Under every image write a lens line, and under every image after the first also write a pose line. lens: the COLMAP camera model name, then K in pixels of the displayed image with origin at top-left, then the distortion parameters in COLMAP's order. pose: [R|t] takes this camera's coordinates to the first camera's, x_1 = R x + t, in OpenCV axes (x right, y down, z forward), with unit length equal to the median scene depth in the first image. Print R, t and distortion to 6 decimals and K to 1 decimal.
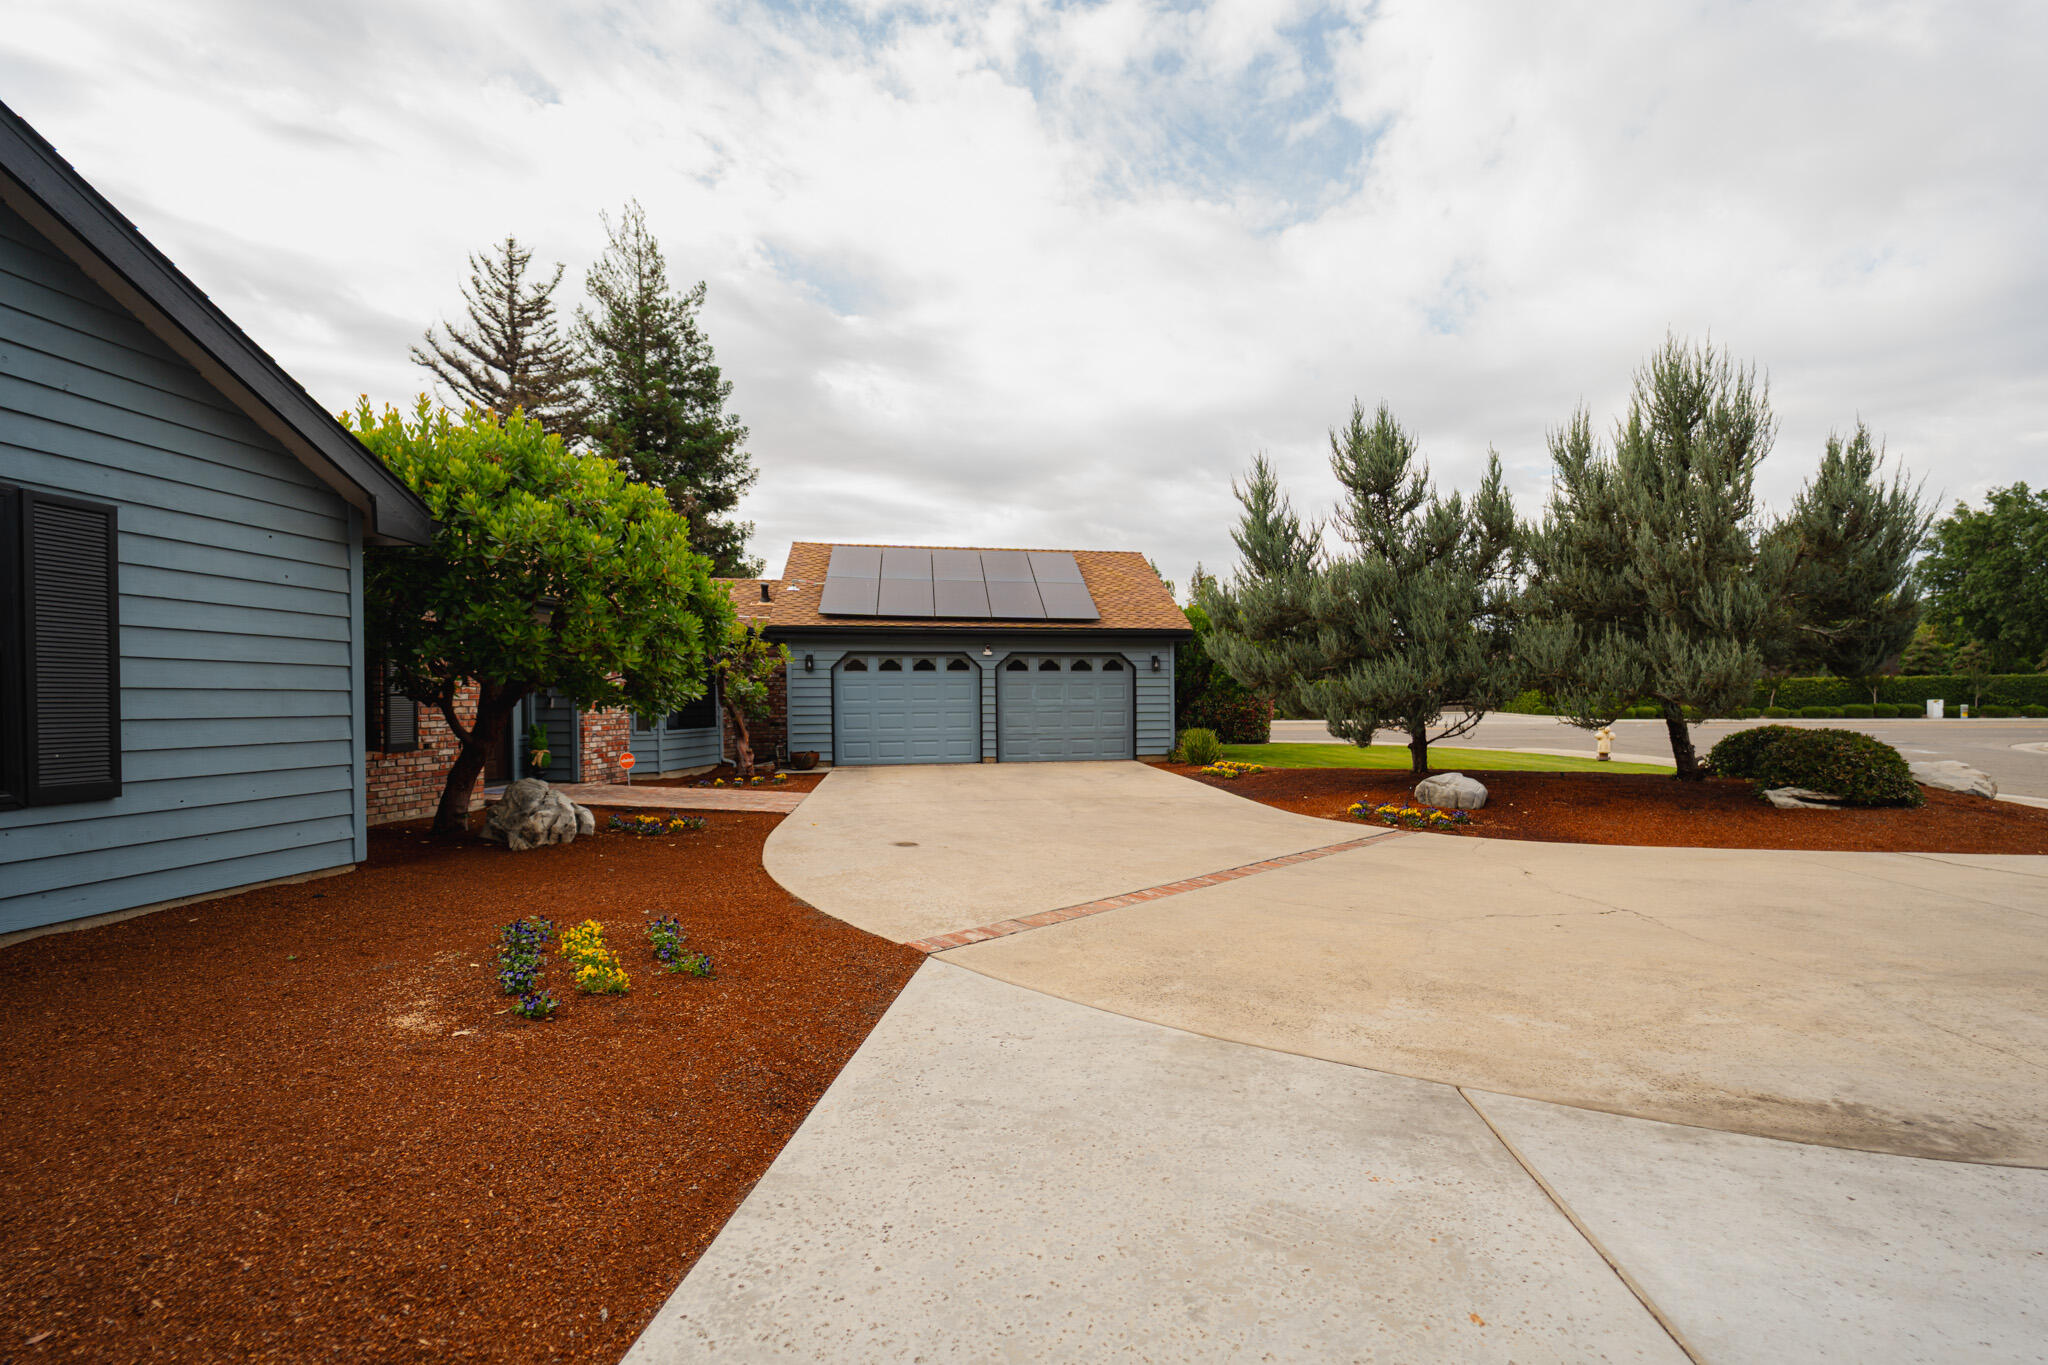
lens RADIAL K [[757.1, 0, 1058.9], [0, 757.1, 705.2], [0, 0, 1]] dist [0.000409, -0.000121]
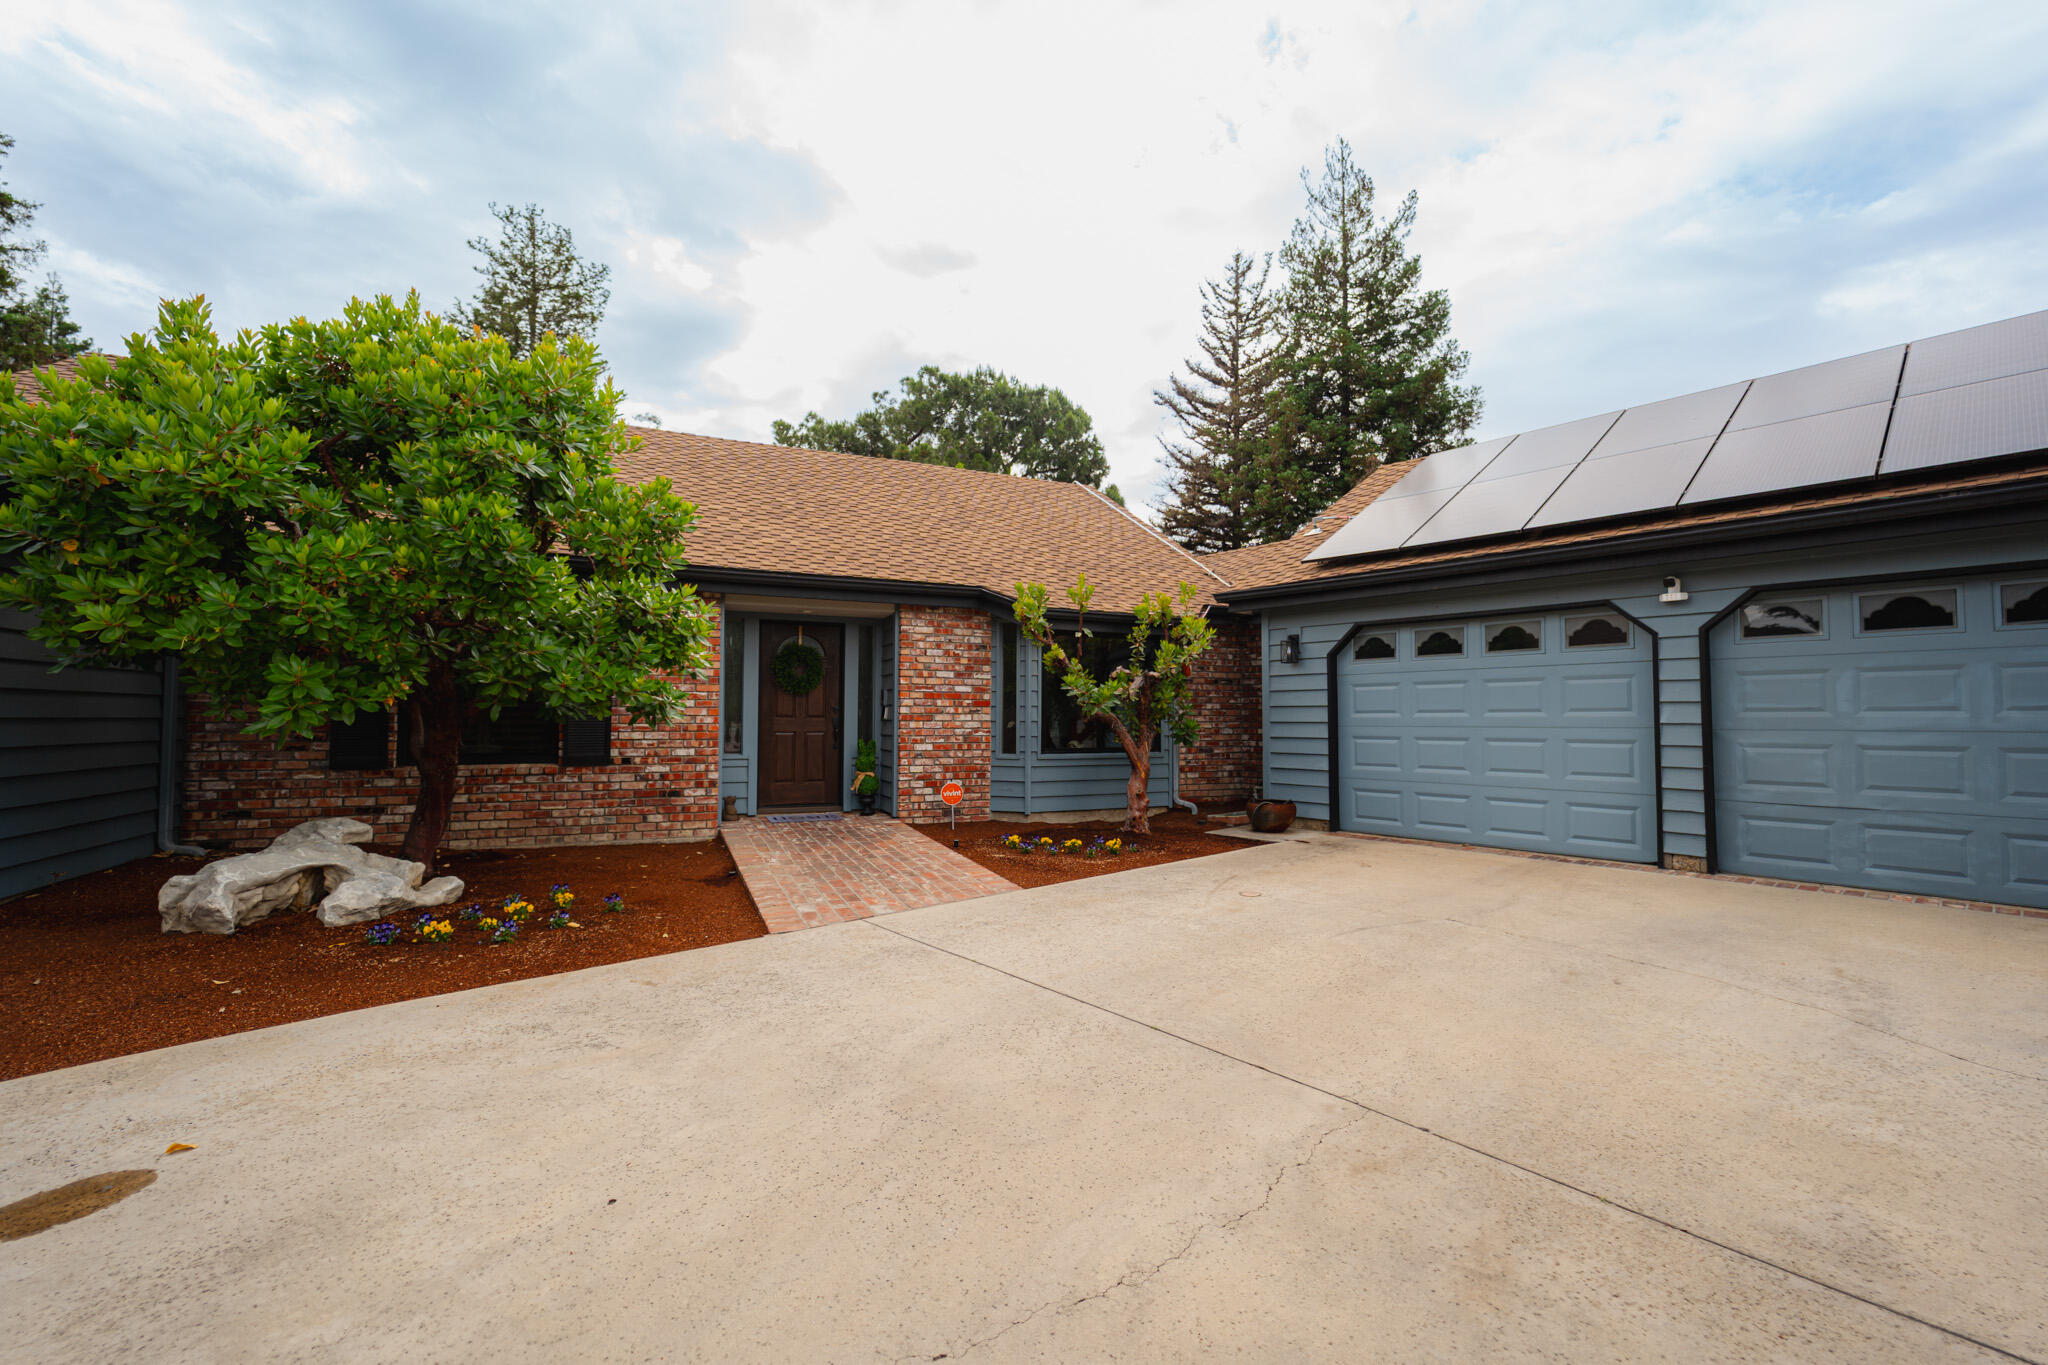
lens RADIAL K [[806.4, 0, 1058.7], [0, 806.4, 687.0], [0, 0, 1]] dist [0.001247, -0.000050]
pose [[0.513242, -0.025866, -0.857854, 0.105835], [-0.011976, 0.999233, -0.037294, -0.000642], [0.858160, 0.029414, 0.512539, 0.497674]]
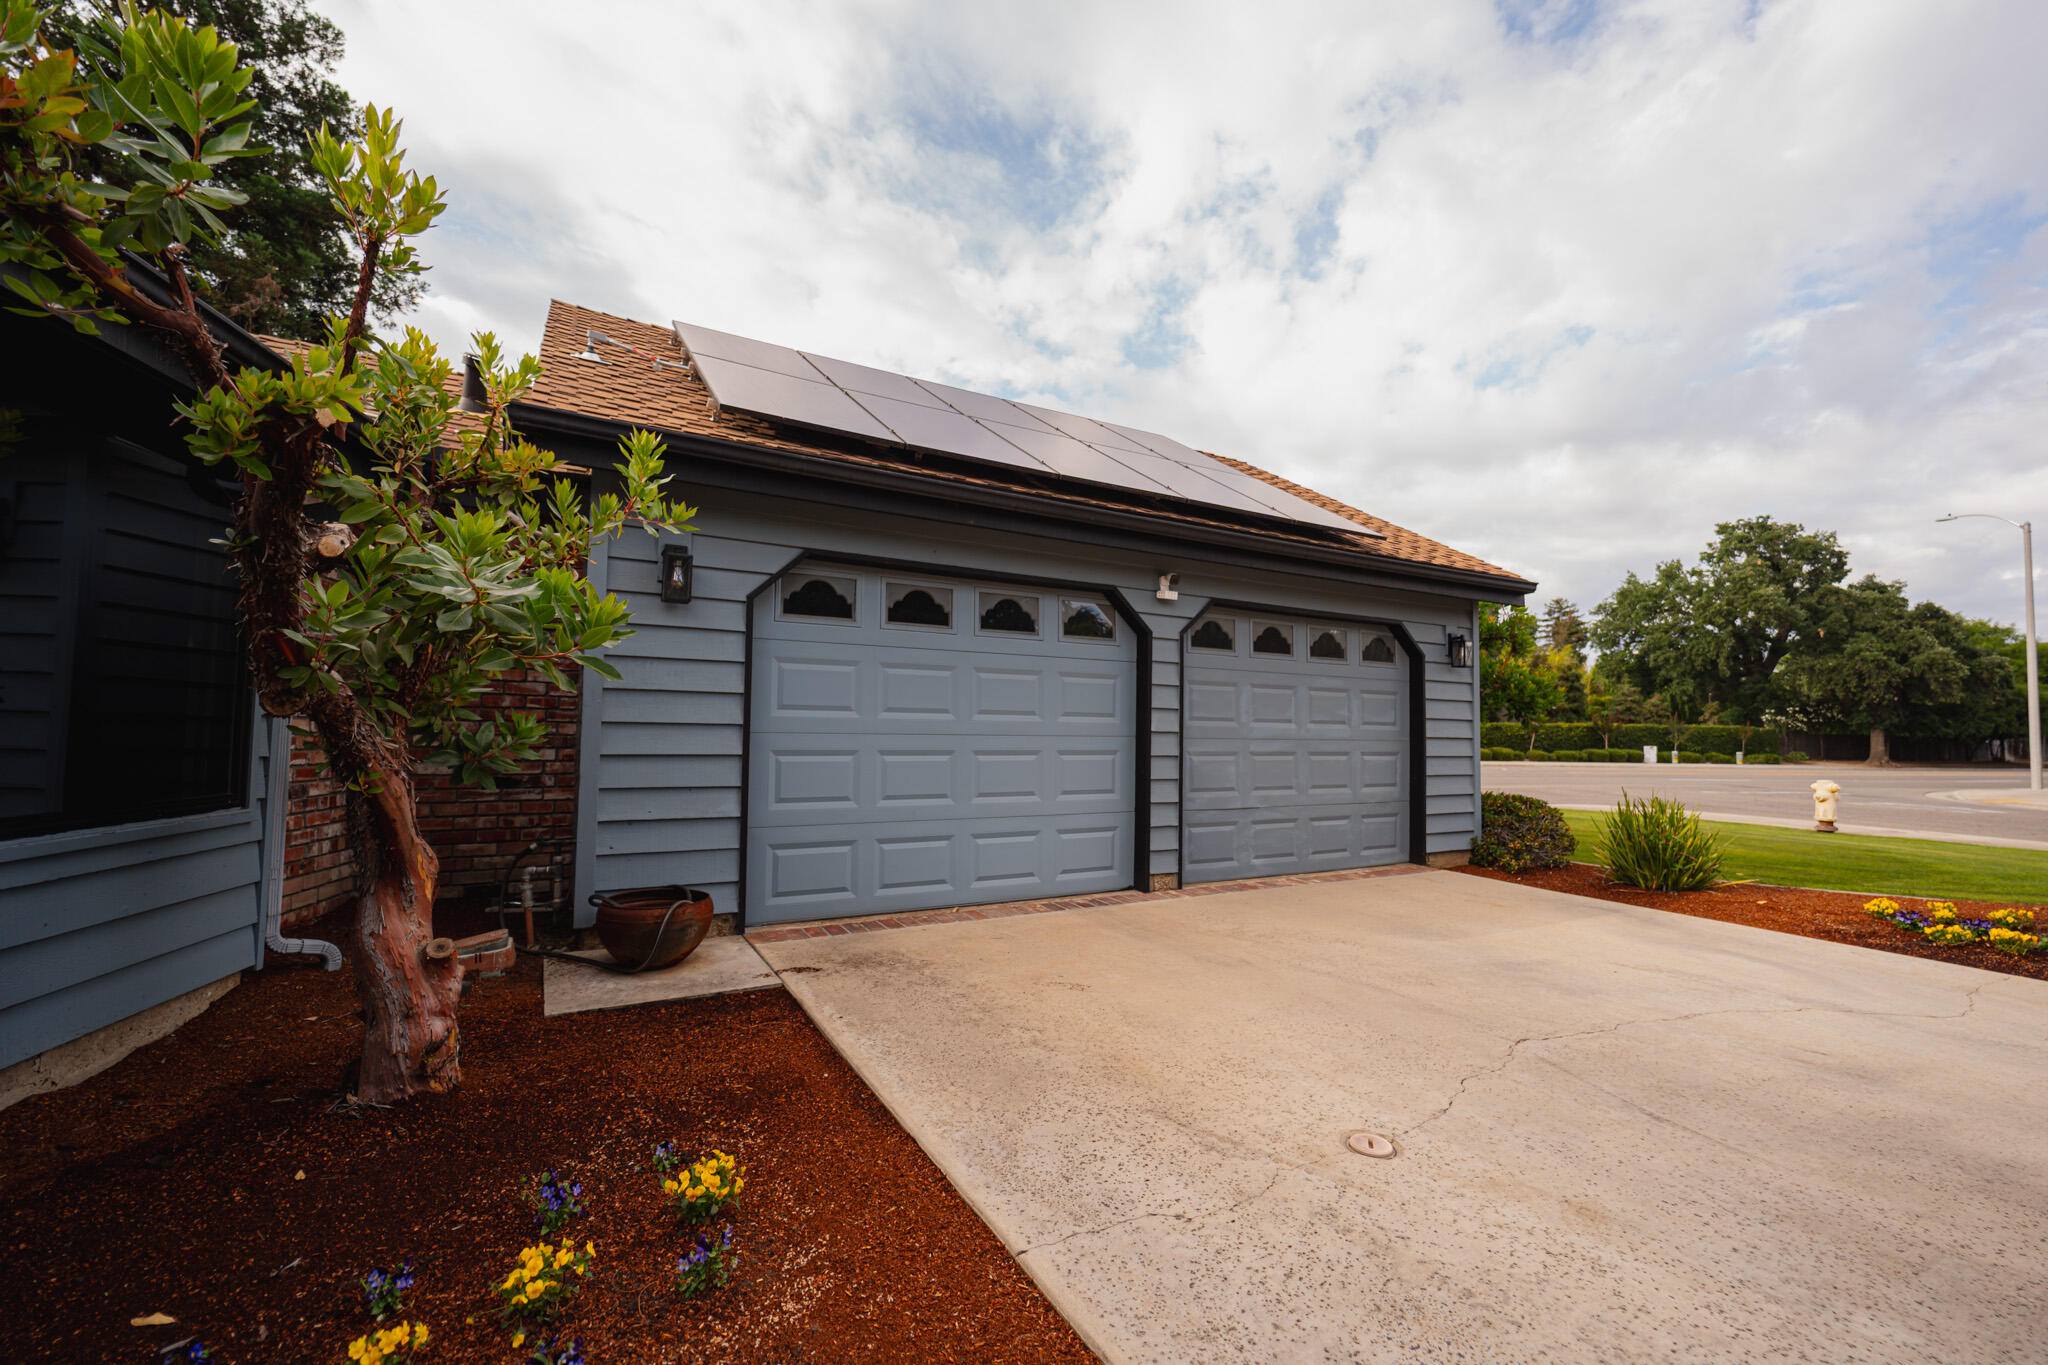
lens RADIAL K [[822.4, 0, 1027.2], [0, 822.4, 683.6], [0, 0, 1]] dist [0.000316, -0.001381]
pose [[0.956347, 0.040151, 0.289463, -0.275474], [-0.021954, 0.997589, -0.065839, 0.003271], [-0.291409, 0.056610, 0.954922, 0.631893]]
